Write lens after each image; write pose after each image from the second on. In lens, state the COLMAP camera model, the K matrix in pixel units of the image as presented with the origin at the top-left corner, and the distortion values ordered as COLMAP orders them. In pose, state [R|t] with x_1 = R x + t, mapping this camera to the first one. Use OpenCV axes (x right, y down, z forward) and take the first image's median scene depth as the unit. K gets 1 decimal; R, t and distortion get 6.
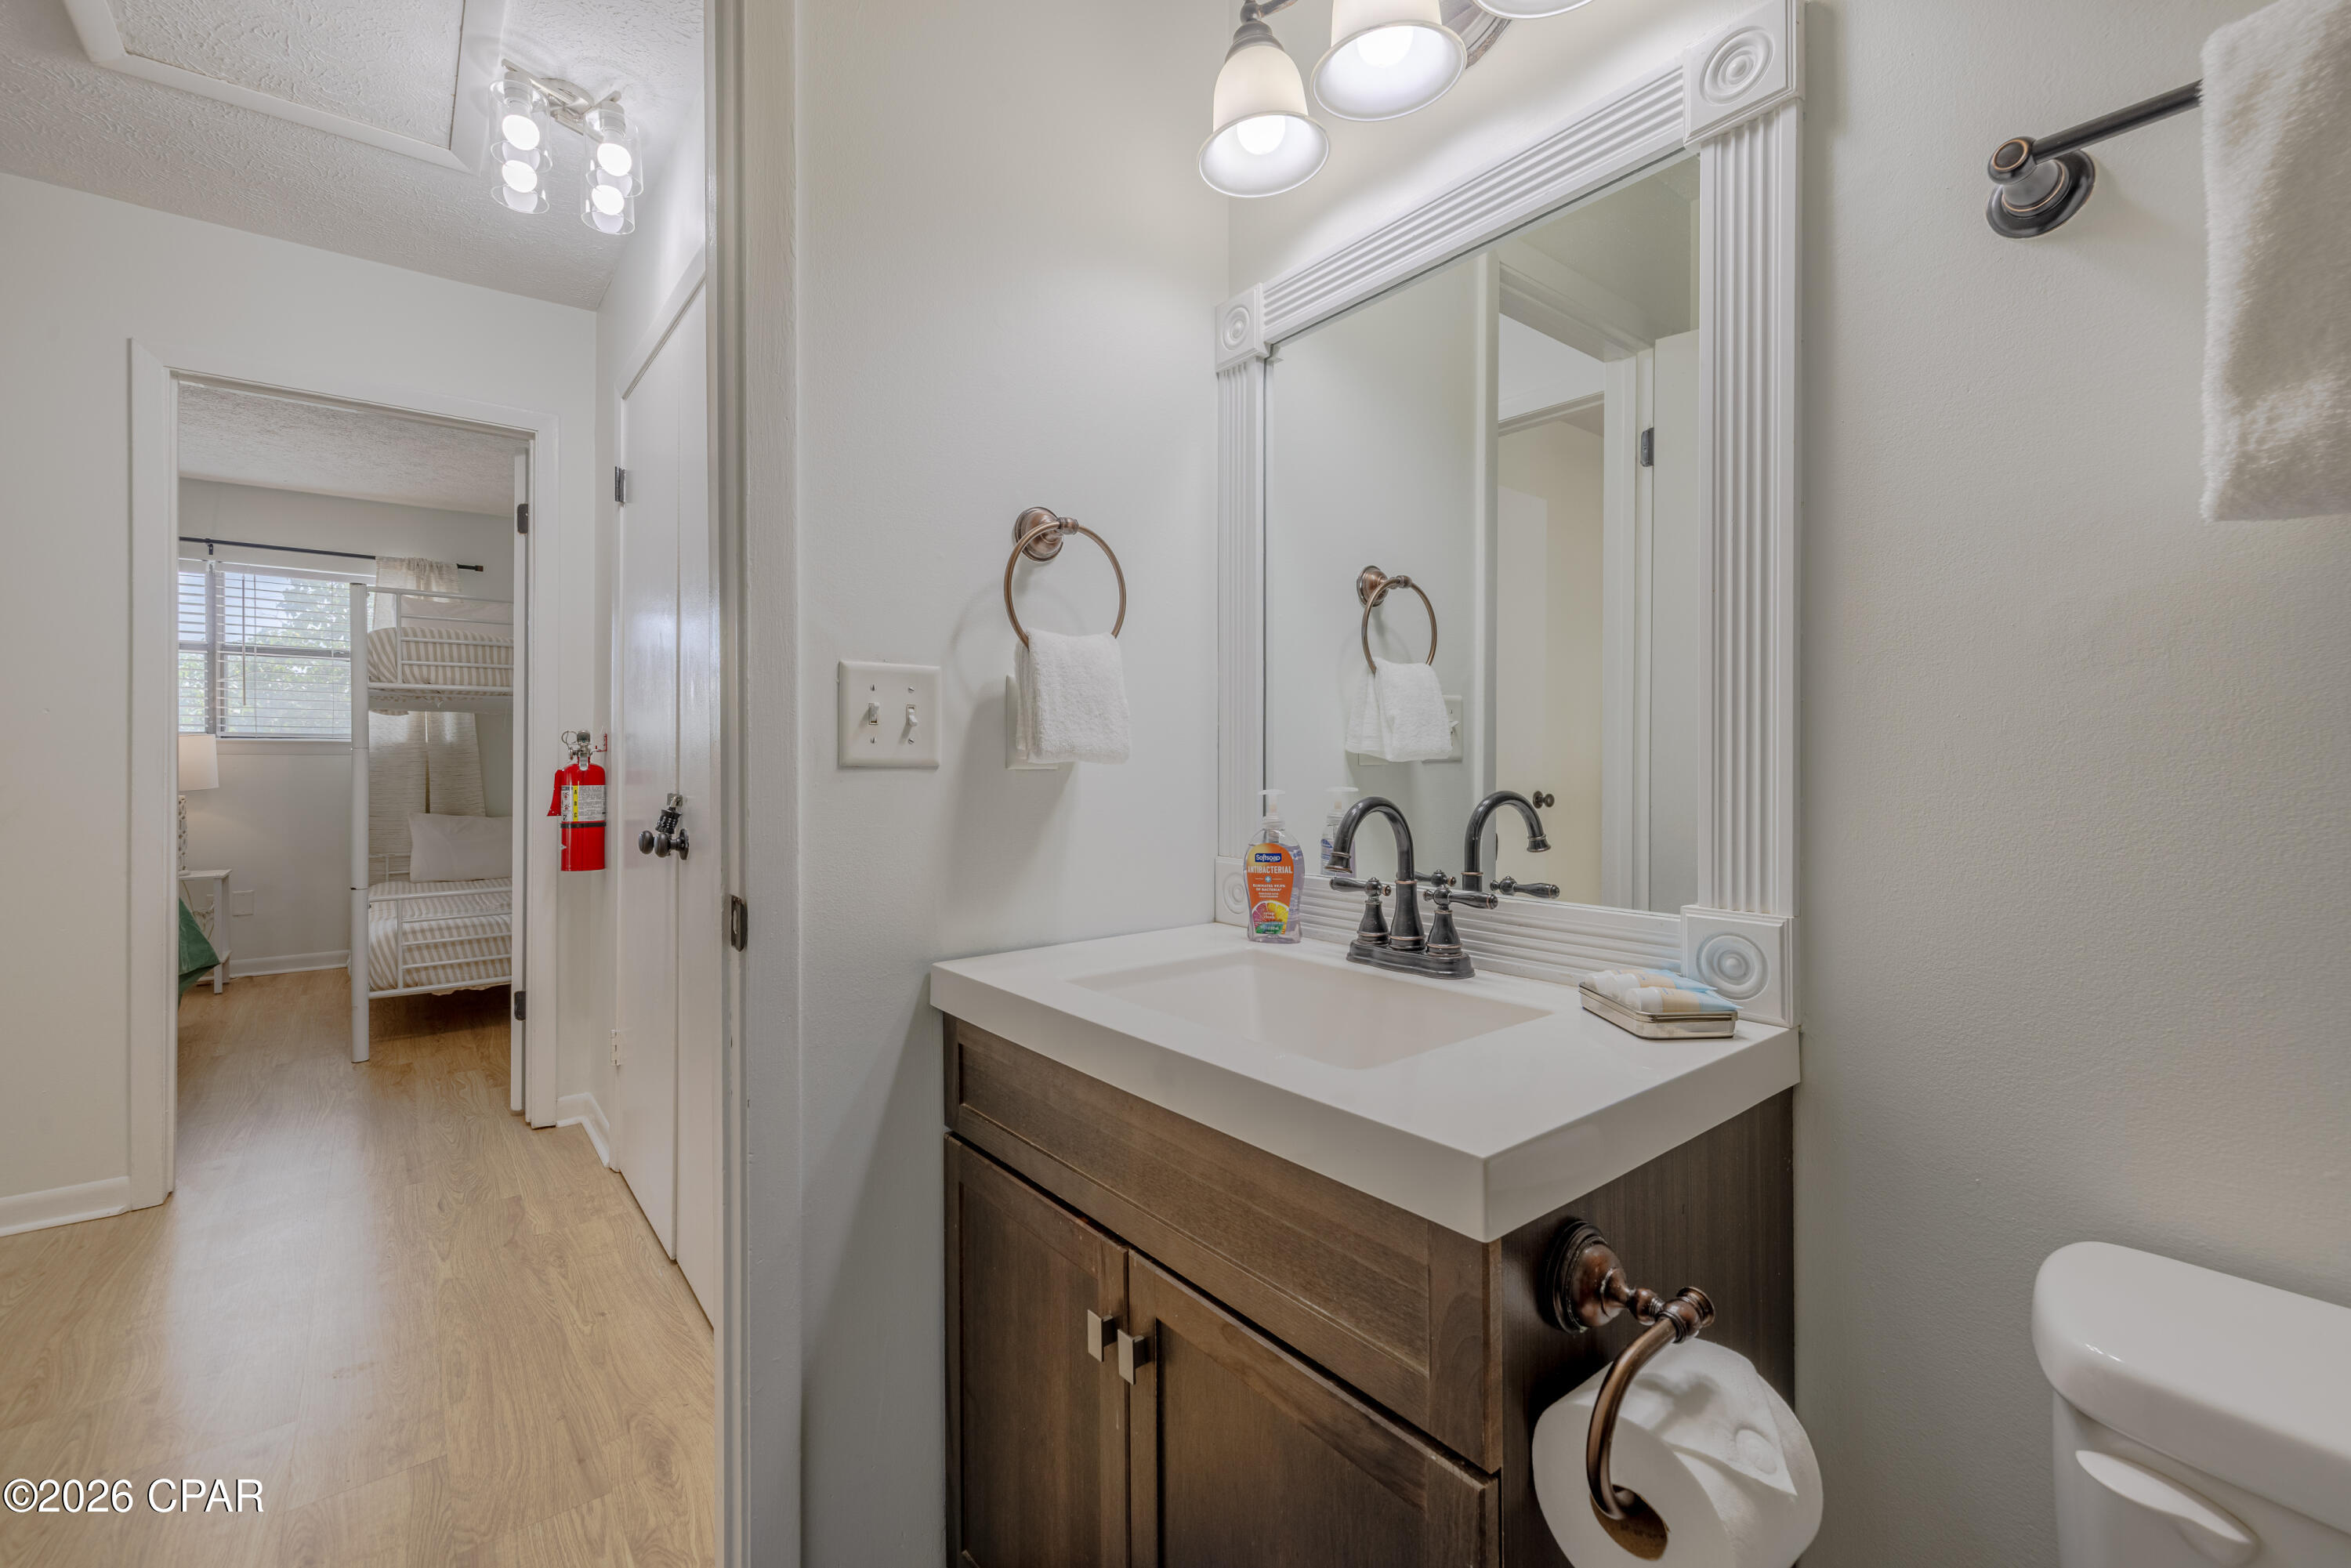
lens RADIAL K [[991.6, 0, 1164.0], [0, 991.6, 766.8], [0, 0, 1]] dist [-0.000617, -0.000185]
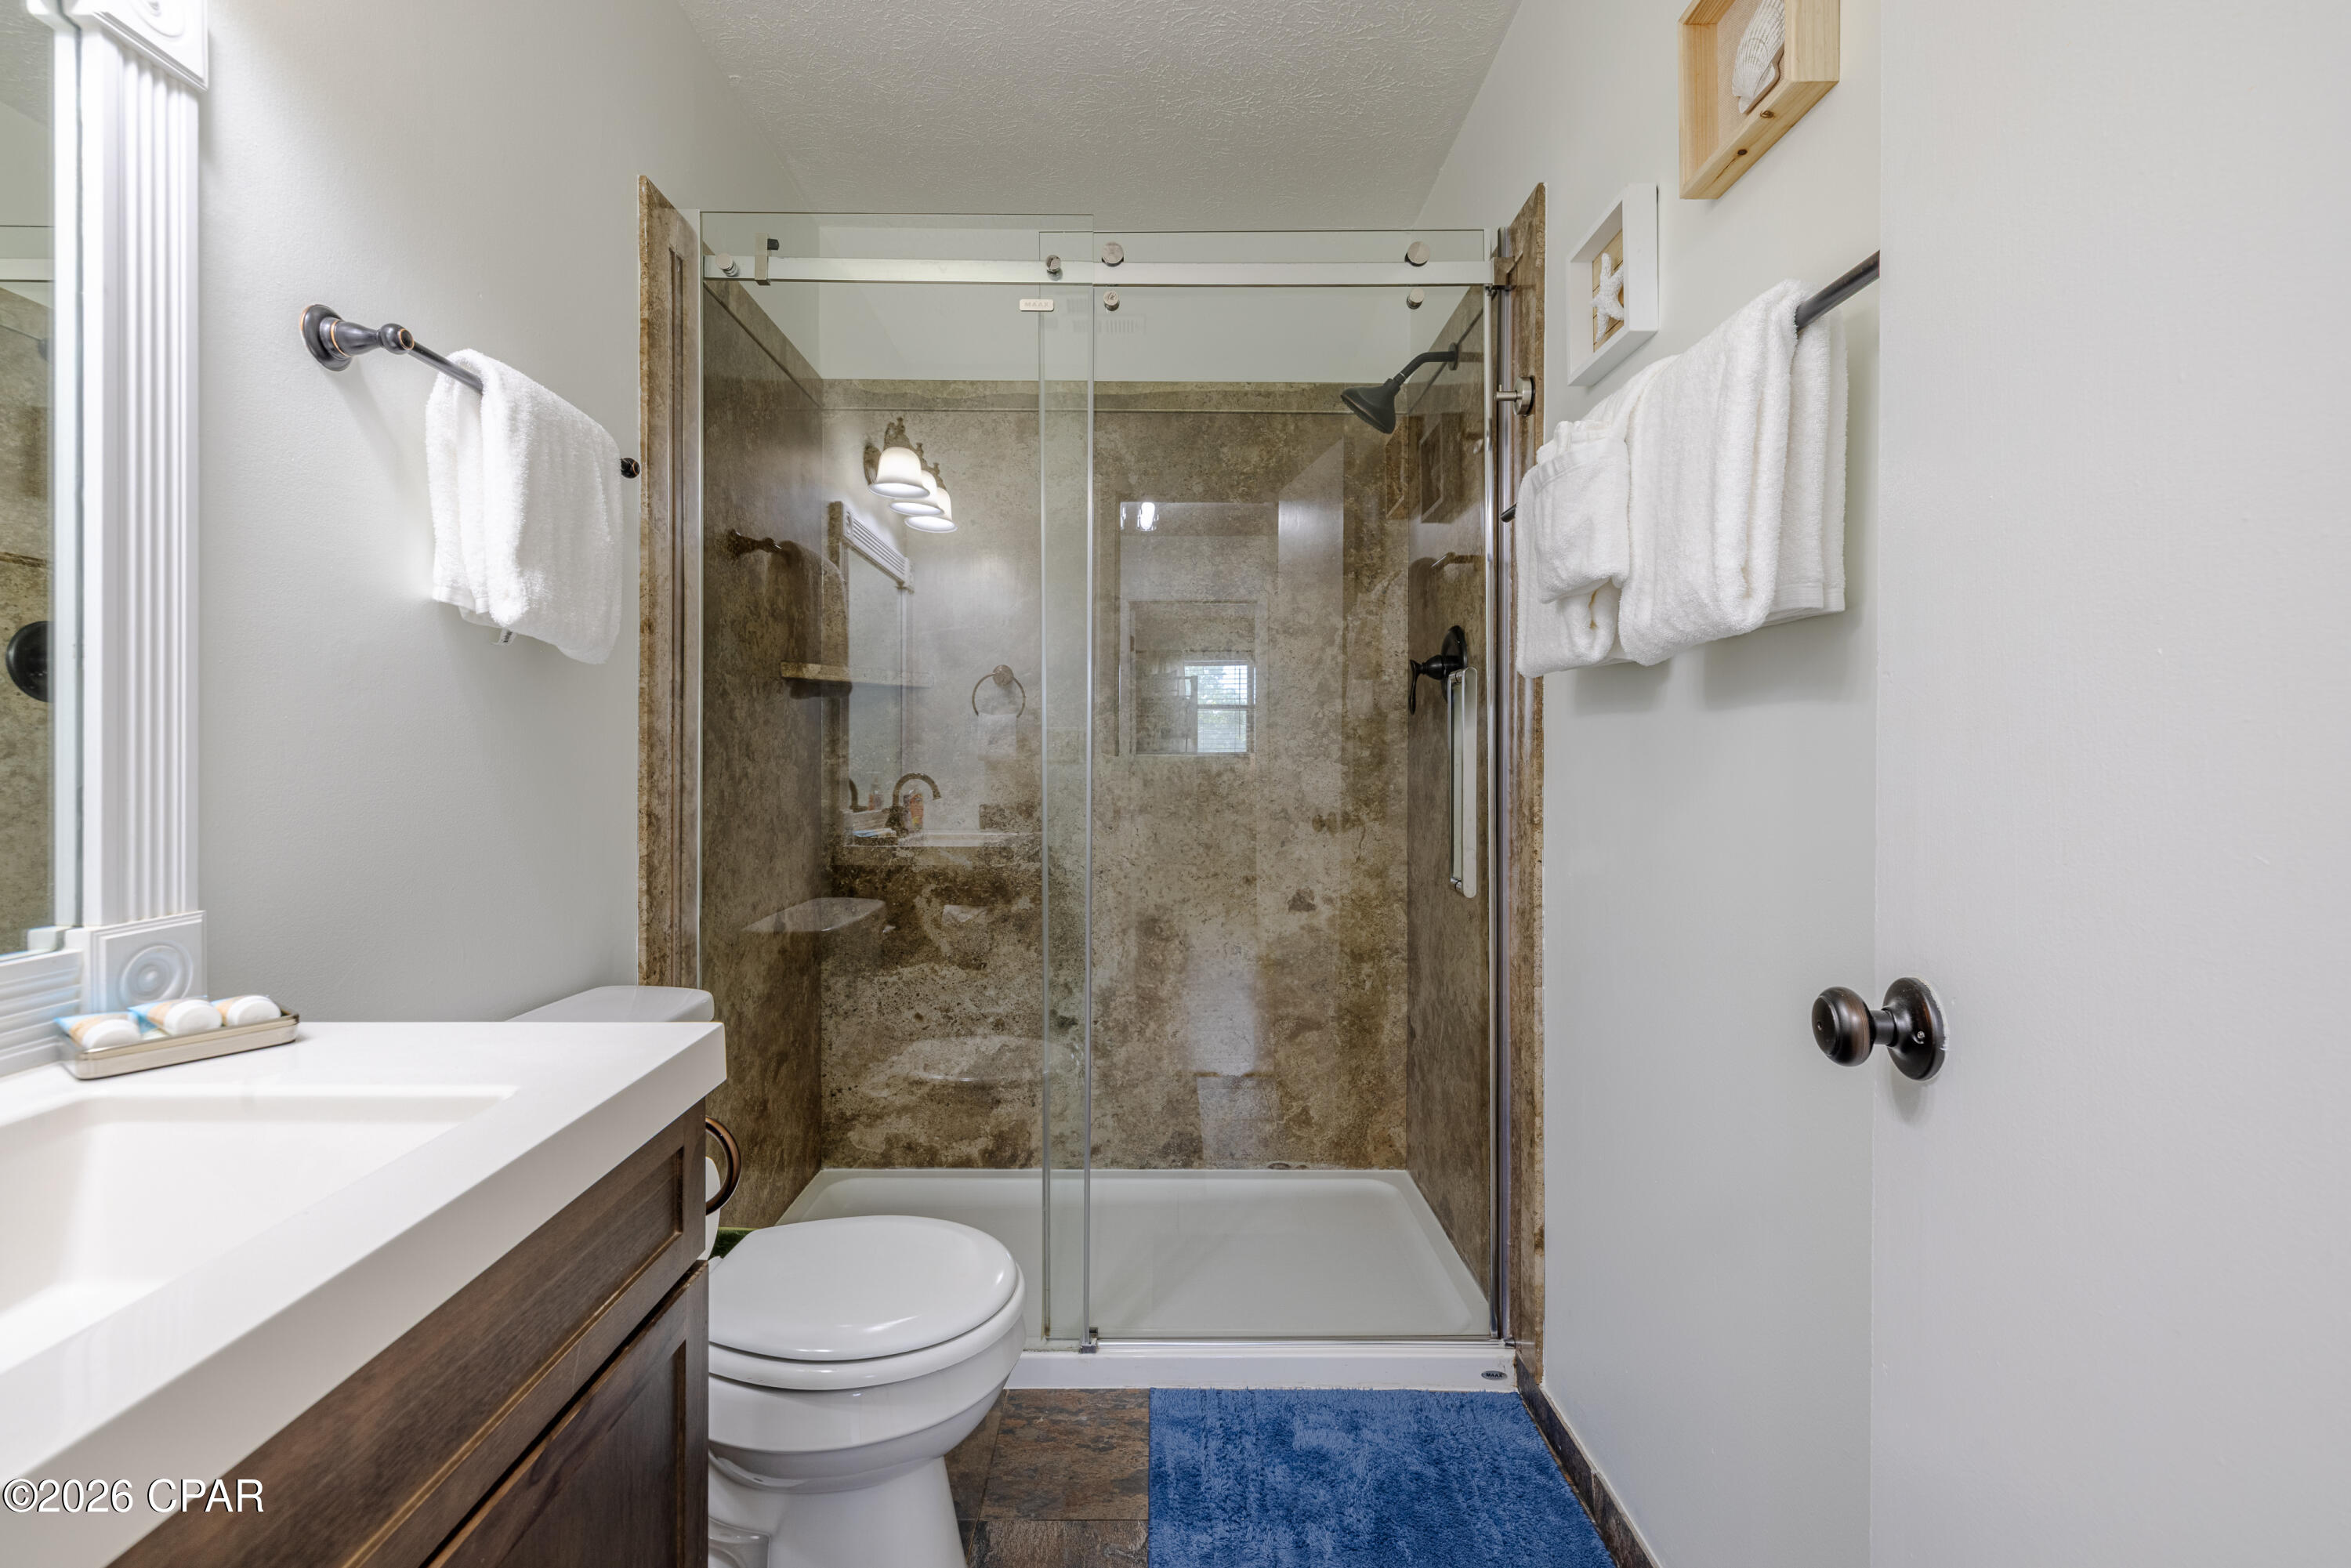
lens RADIAL K [[991.6, 0, 1164.0], [0, 991.6, 766.8], [0, 0, 1]] dist [-0.000617, -0.000185]
pose [[-0.793187, -0.007233, 0.608936, -0.815079], [0.003274, 0.999864, 0.016140, -0.007068], [-0.608970, 0.014796, -0.793055, 1.314998]]
